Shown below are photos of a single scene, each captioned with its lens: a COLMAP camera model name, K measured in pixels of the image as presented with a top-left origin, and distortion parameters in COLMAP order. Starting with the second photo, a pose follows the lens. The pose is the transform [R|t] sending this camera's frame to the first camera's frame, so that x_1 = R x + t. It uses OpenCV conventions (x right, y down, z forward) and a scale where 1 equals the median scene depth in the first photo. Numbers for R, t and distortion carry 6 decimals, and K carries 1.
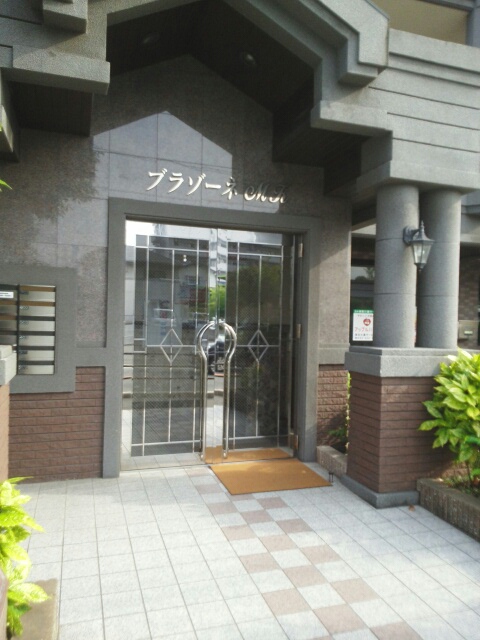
lens RADIAL K [[488.1, 0, 240.0], [0, 488.1, 320.0], [0, 0, 1]] dist [-0.057427, -0.003413]
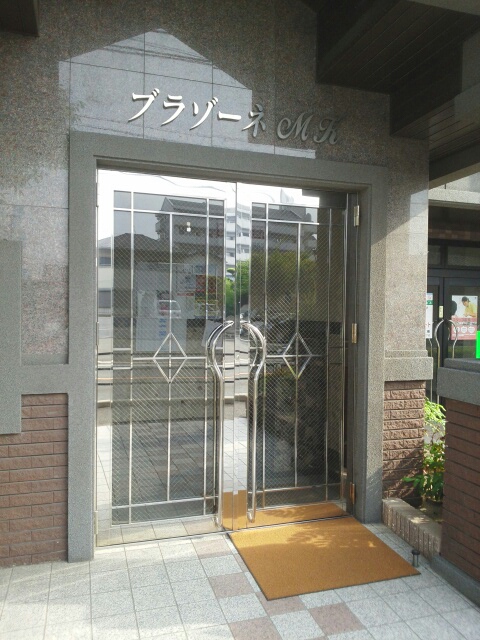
lens RADIAL K [[488.1, 0, 240.0], [0, 488.1, 320.0], [0, 0, 1]] dist [-0.057427, -0.003413]
pose [[0.999918, -0.008899, -0.009194, -0.038122], [0.009096, 0.999724, 0.021673, -0.013135], [0.008999, -0.021754, 0.999723, 0.334134]]
